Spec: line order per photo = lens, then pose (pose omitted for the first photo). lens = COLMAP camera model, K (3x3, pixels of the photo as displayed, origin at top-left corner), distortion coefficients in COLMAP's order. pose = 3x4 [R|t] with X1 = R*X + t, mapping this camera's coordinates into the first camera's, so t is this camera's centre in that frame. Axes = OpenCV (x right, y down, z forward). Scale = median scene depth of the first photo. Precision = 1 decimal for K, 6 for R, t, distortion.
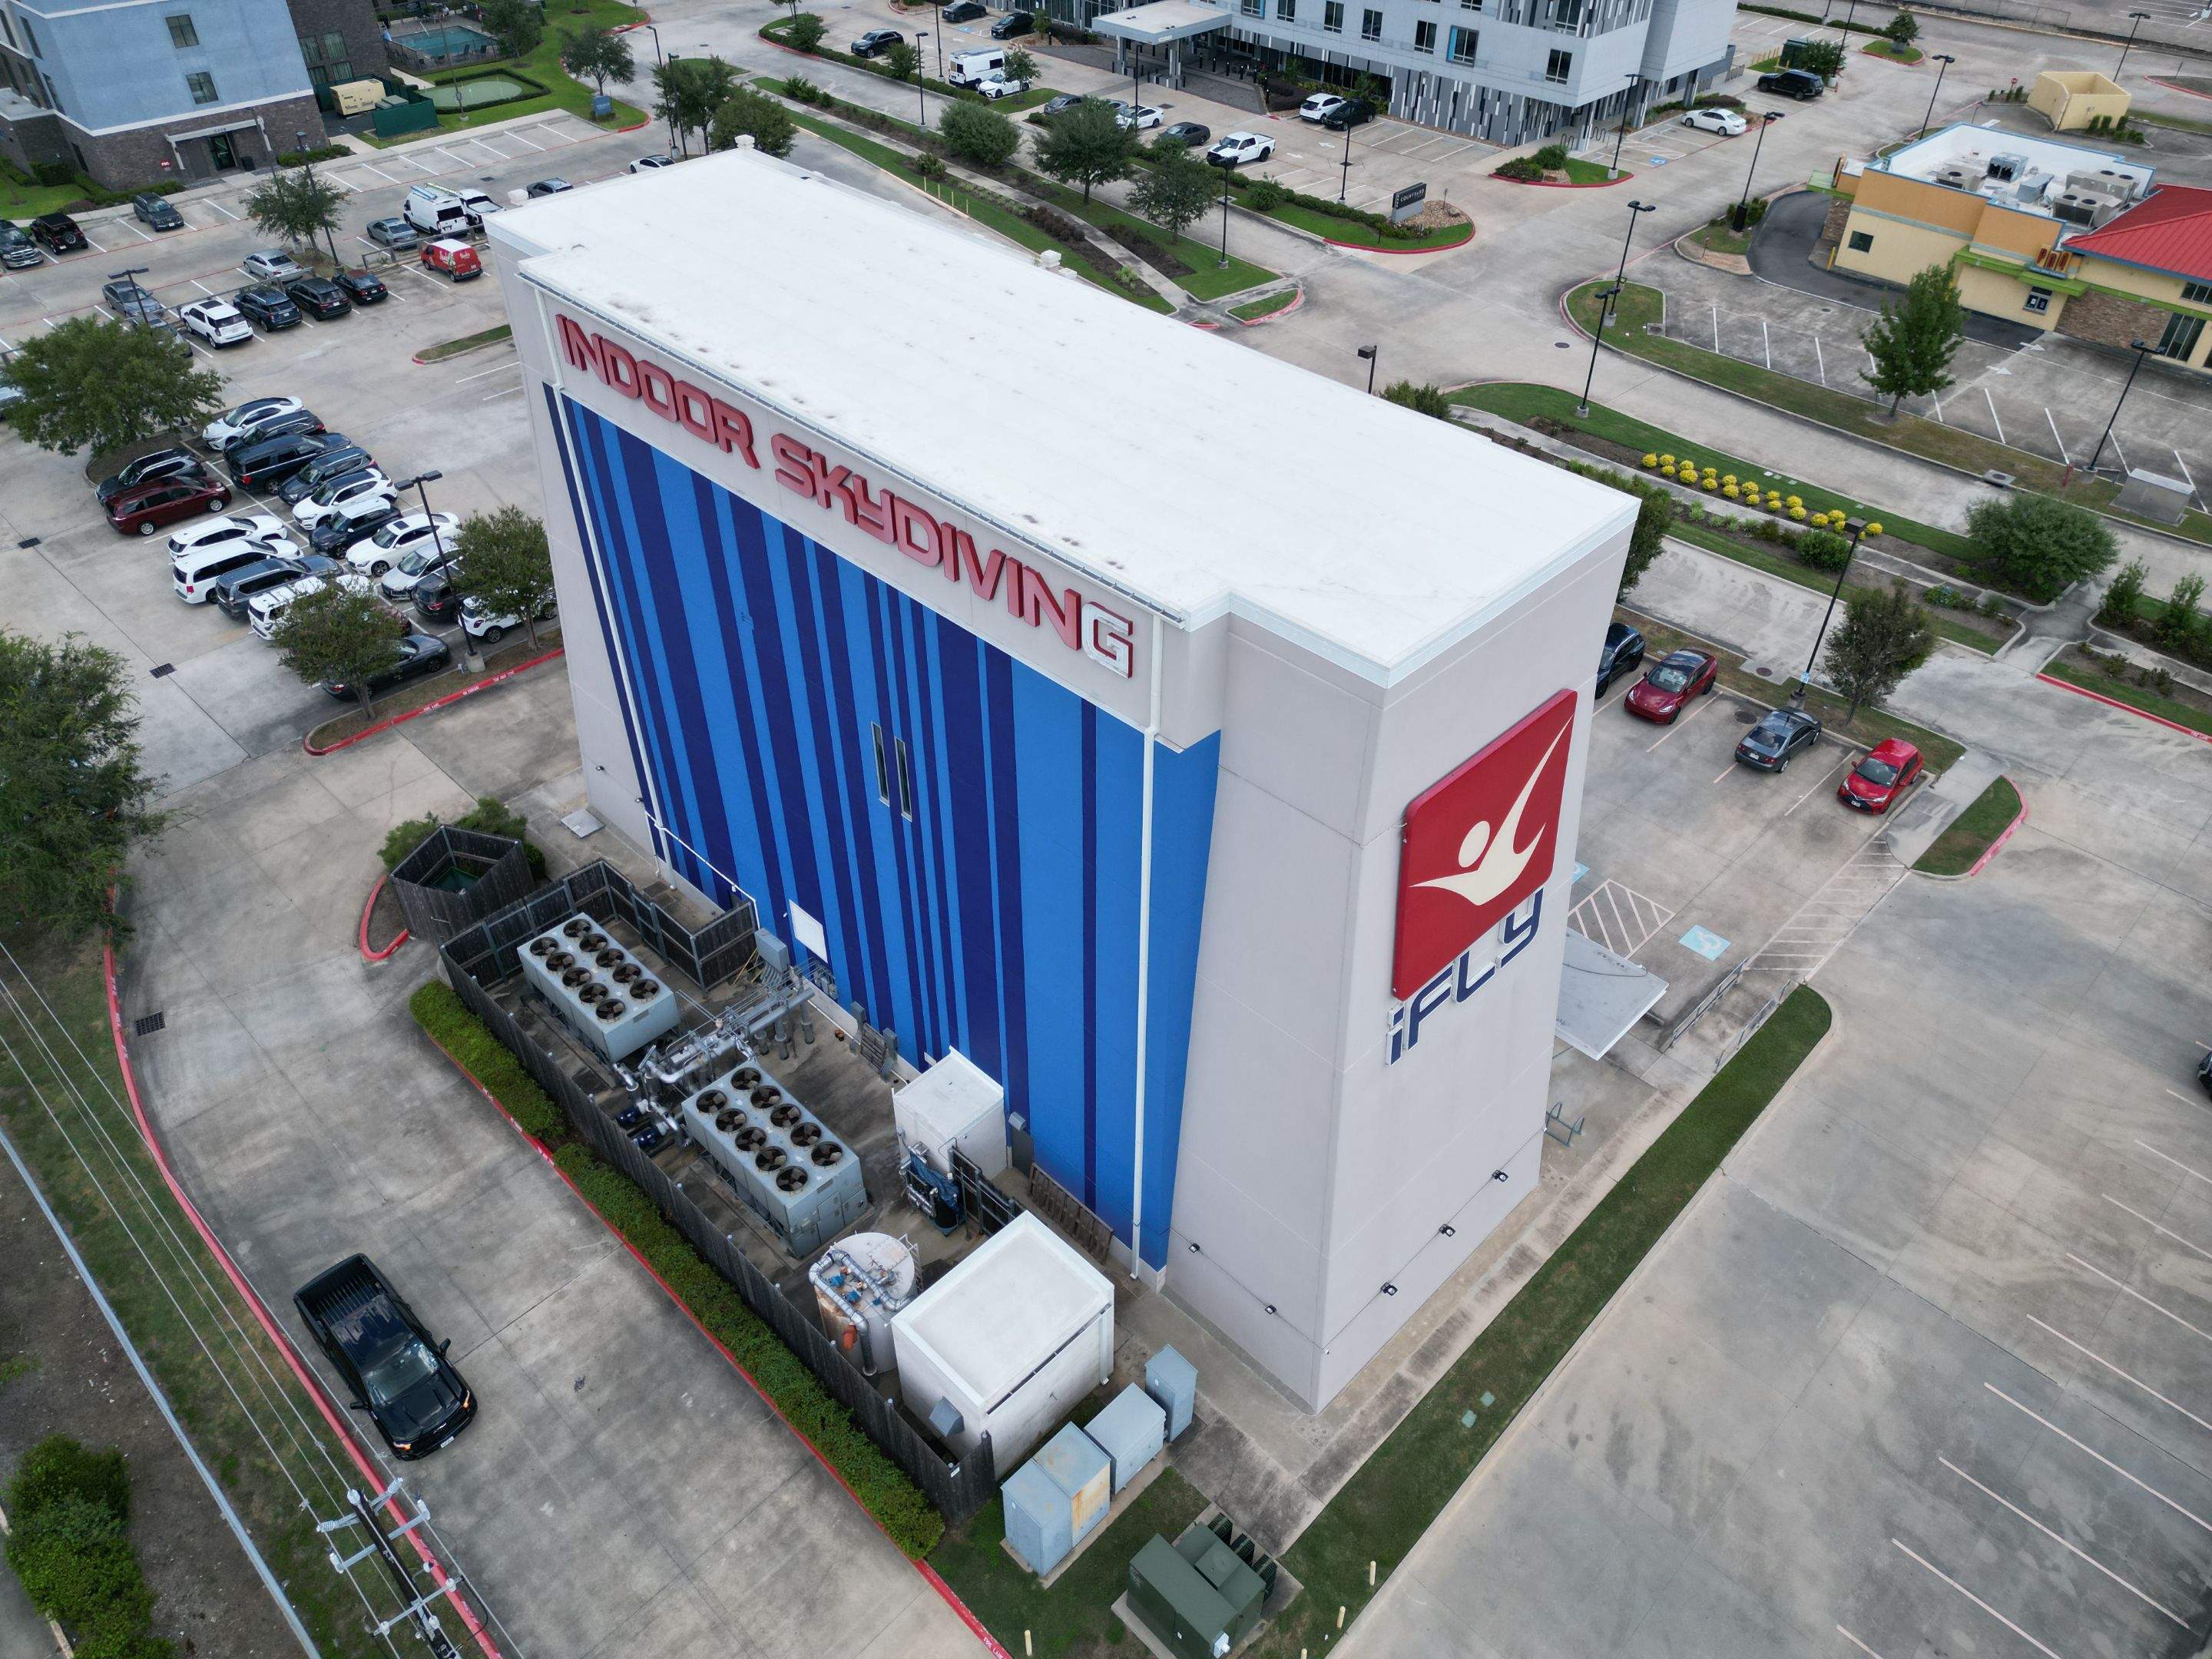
lens RADIAL K [[1552.5, 0, 1106.0], [0, 1552.5, 829.5], [0, 0, 1]] dist [0.076631, -0.077440]
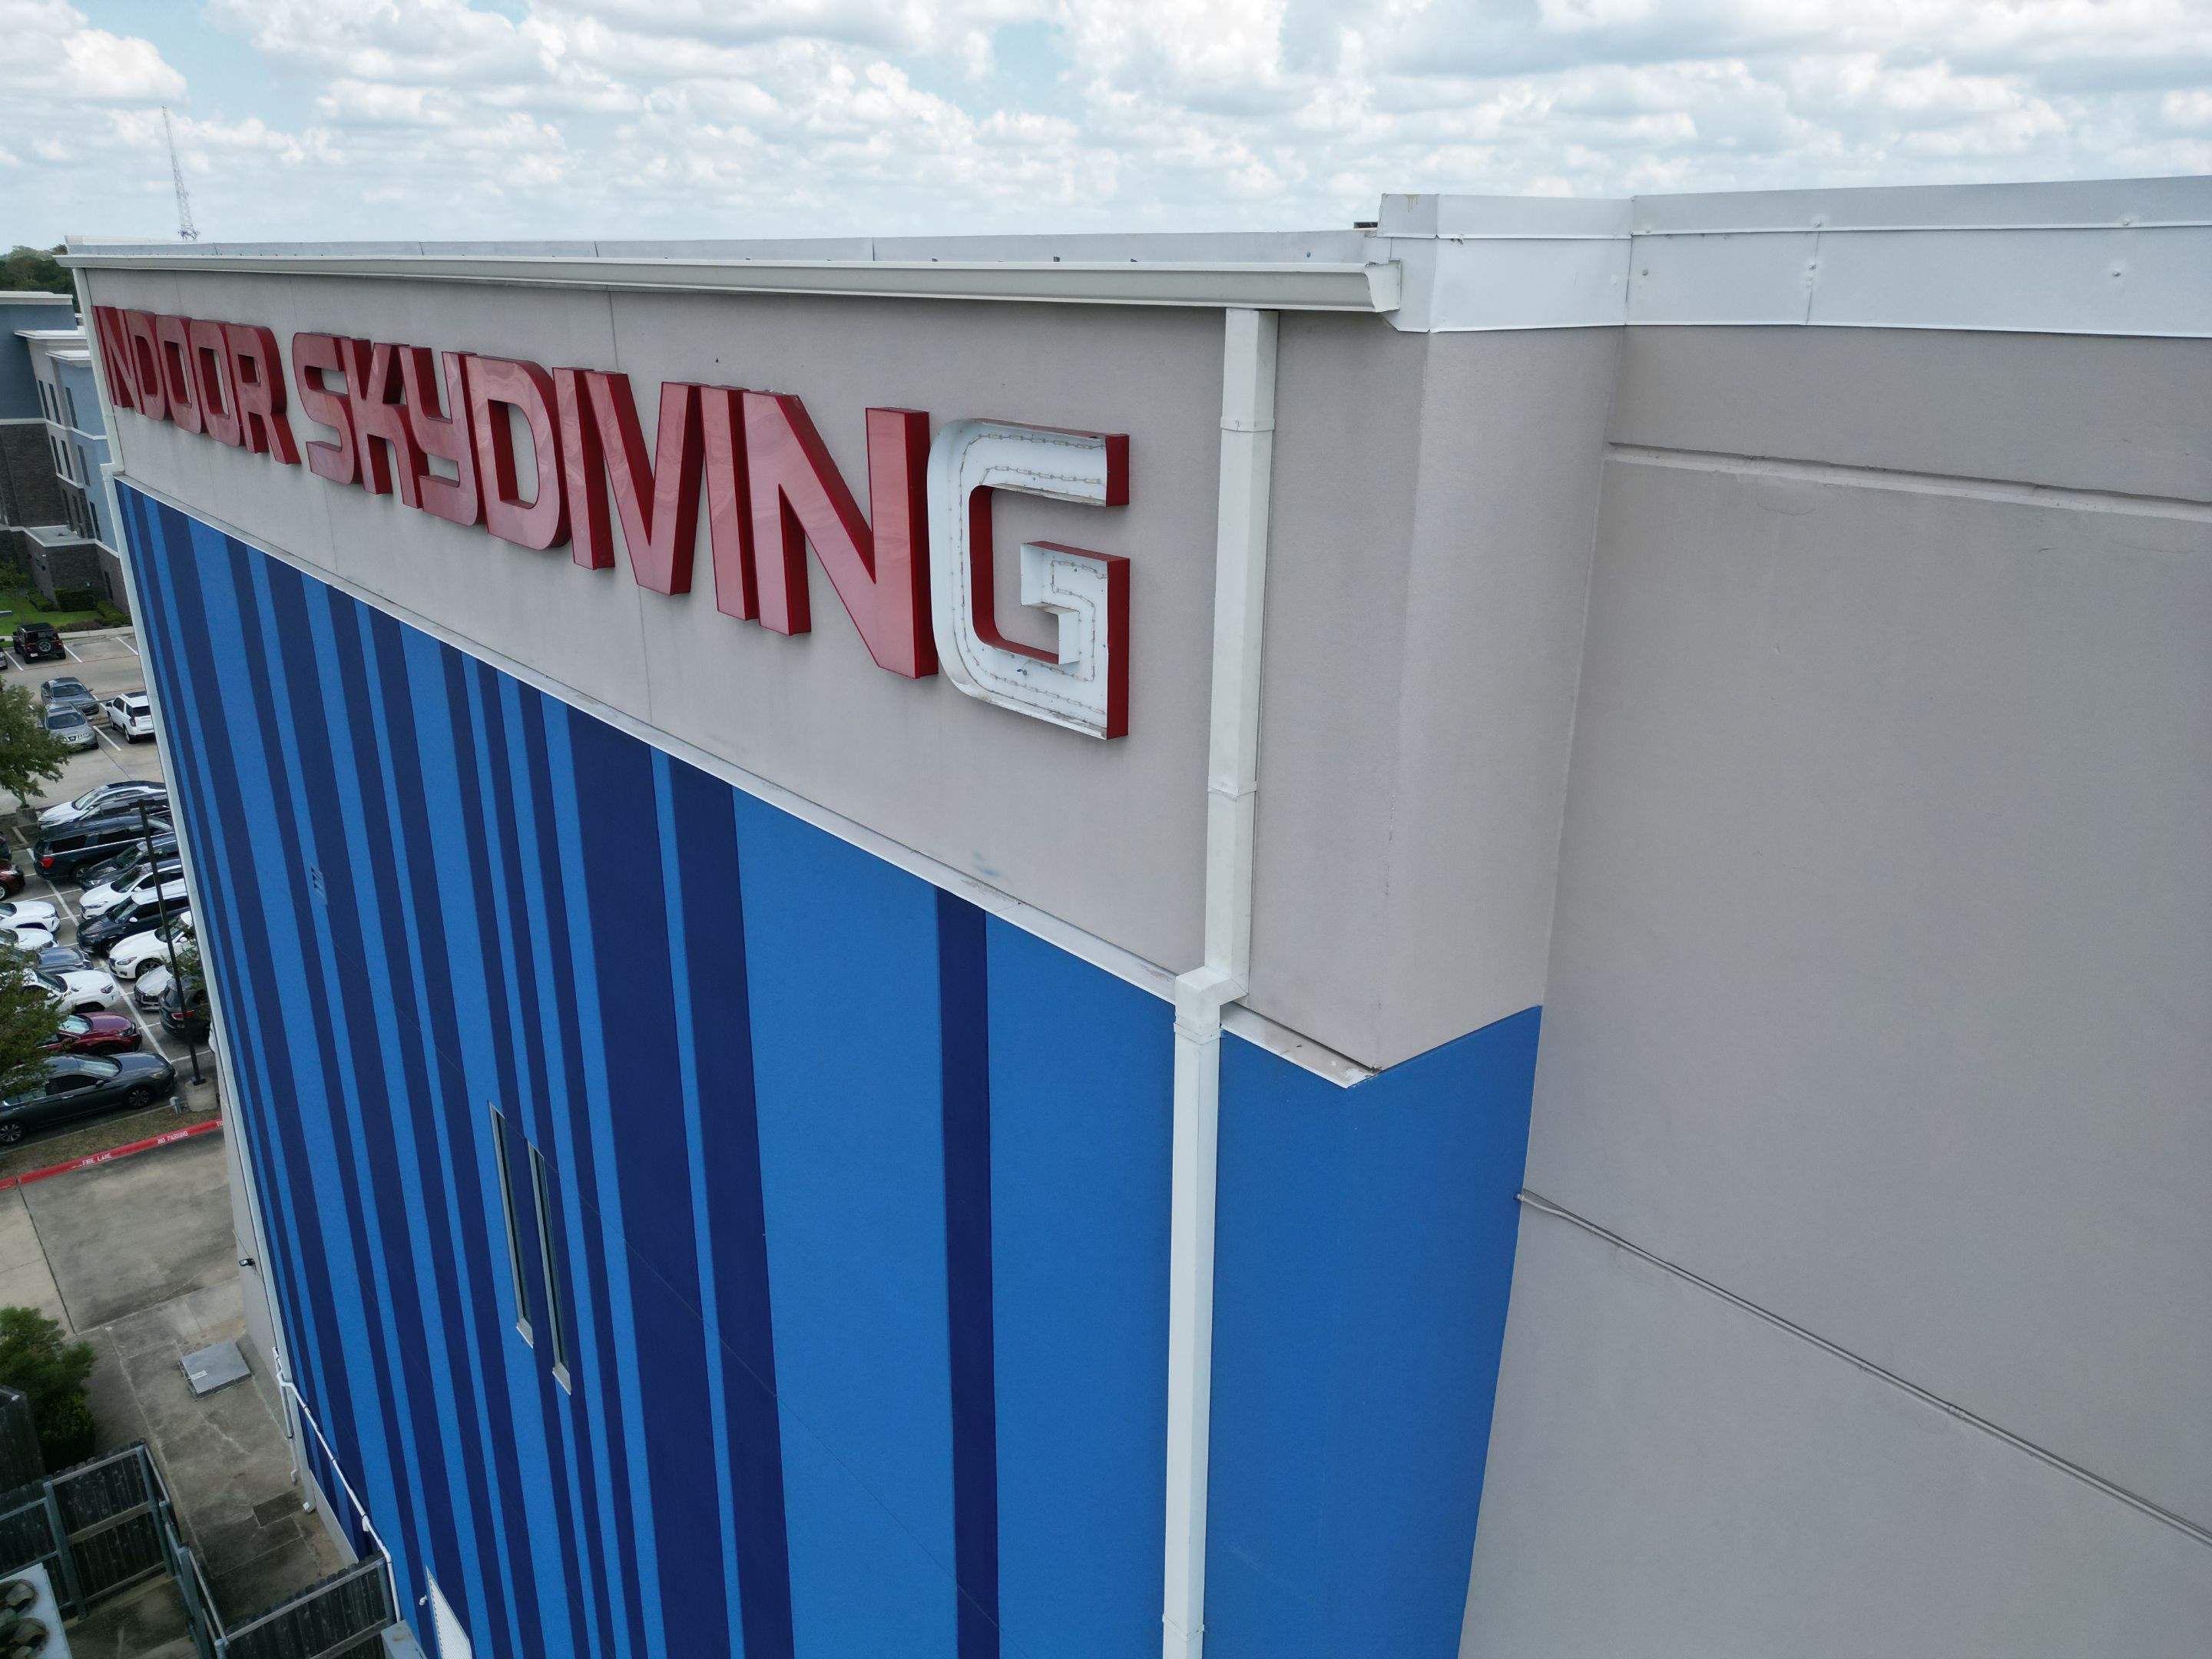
lens RADIAL K [[1552.5, 0, 1106.0], [0, 1552.5, 829.5], [0, 0, 1]] dist [0.076631, -0.077440]
pose [[0.996555, 0.028936, -0.077722, 0.020605], [-0.054195, 0.936598, -0.346189, -0.006615], [0.062777, 0.349209, 0.934940, 0.526970]]
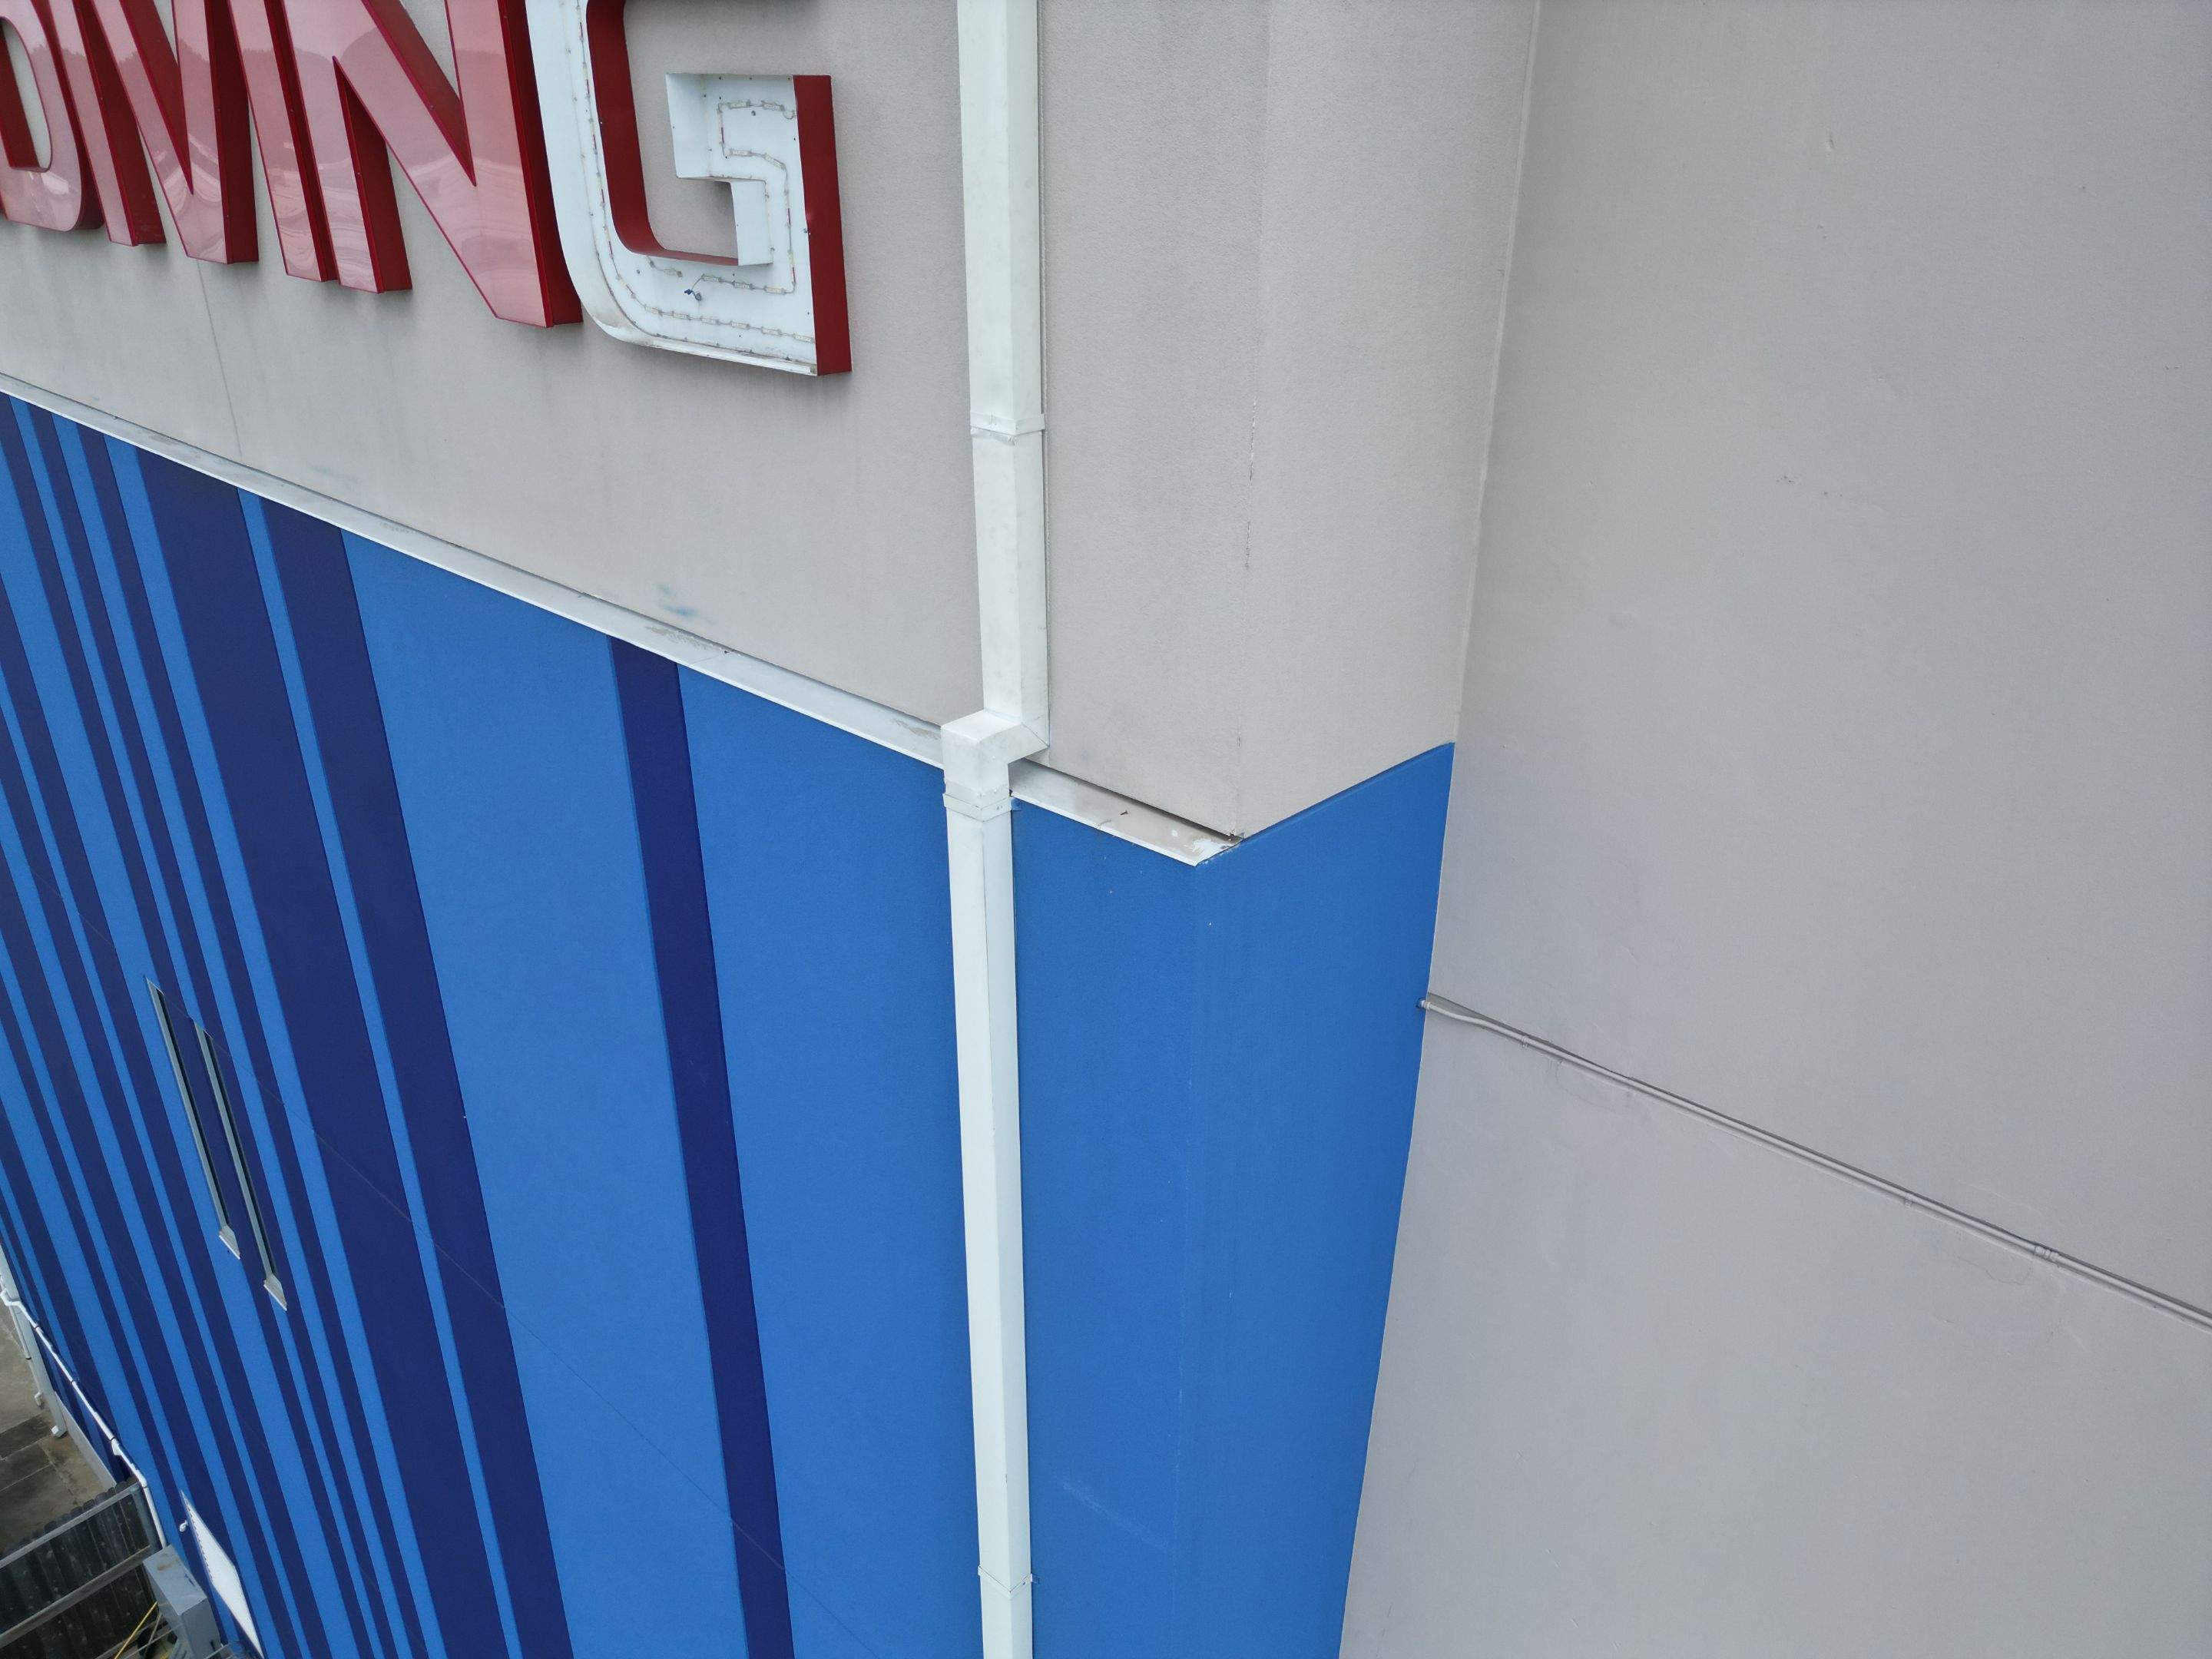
lens RADIAL K [[1540.8, 0, 1106.0], [0, 1540.8, 829.5], [0, 0, 1]] dist [0.054972, -0.019669]
pose [[0.999134, -0.019140, 0.036957, 0.022861], [0.027707, 0.968501, -0.247463, -0.012986], [-0.031057, 0.248273, 0.968192, 0.571978]]
